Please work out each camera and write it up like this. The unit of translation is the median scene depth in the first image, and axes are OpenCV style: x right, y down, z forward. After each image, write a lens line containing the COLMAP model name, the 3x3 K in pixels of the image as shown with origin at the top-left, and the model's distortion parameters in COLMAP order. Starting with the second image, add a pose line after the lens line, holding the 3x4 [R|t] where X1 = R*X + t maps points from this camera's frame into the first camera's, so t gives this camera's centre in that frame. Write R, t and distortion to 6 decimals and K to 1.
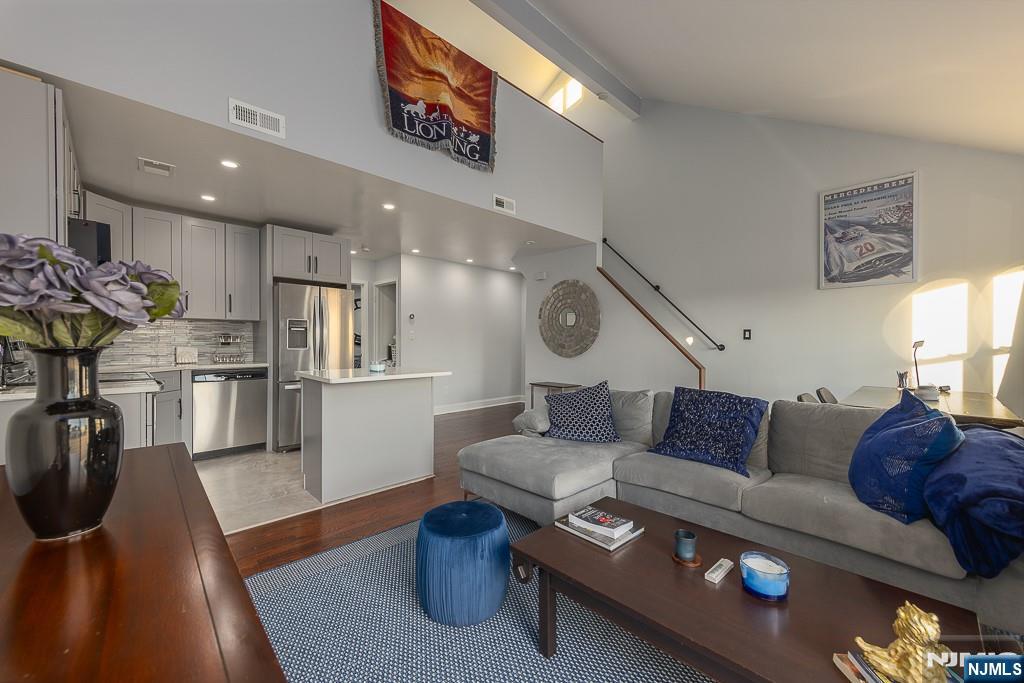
lens RADIAL K [[404.7, 0, 514.6], [0, 404.7, 343.7], [0, 0, 1]] dist [0.001449, 0.000297]
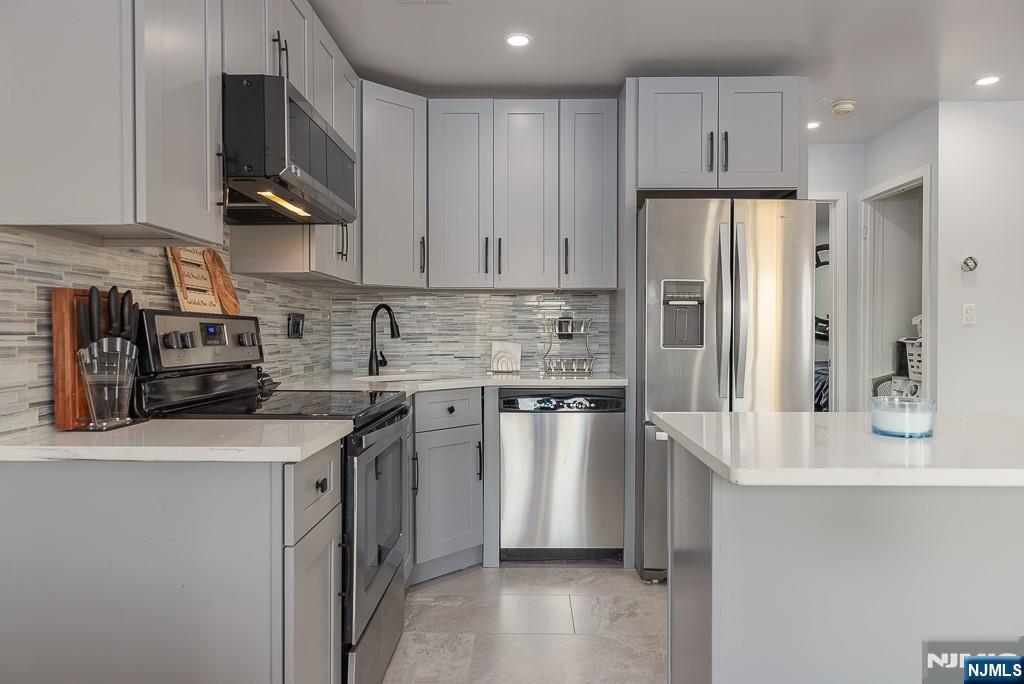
lens RADIAL K [[690.9, 0, 515.5], [0, 690.9, 336.3], [0, 0, 1]] dist [-0.008405, -0.002924]
pose [[0.707599, 0.001221, -0.706613, -0.160698], [-0.000630, 0.999999, 0.001097, -0.001337], [0.706614, -0.000331, 0.707599, 0.396596]]
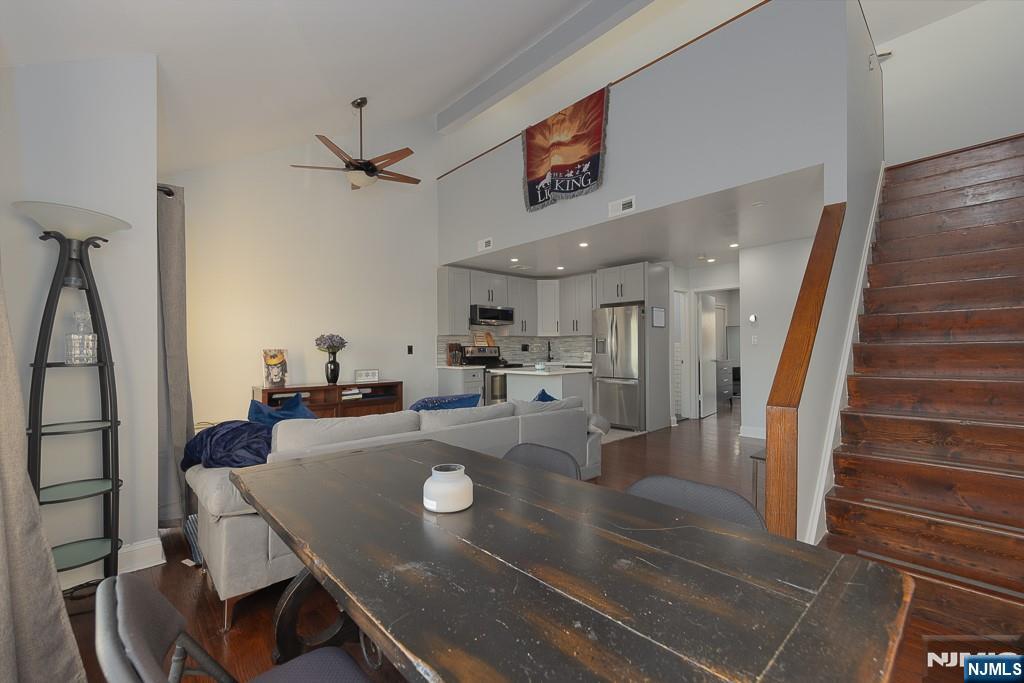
lens RADIAL K [[433.6, 0, 514.3], [0, 433.6, 347.0], [0, 0, 1]] dist [0.001230, 0.000080]
pose [[-0.035654, -0.008952, -0.999324, 1.097130], [0.006023, 0.999940, -0.009172, 0.000785], [0.999346, -0.006346, -0.035598, 0.833717]]
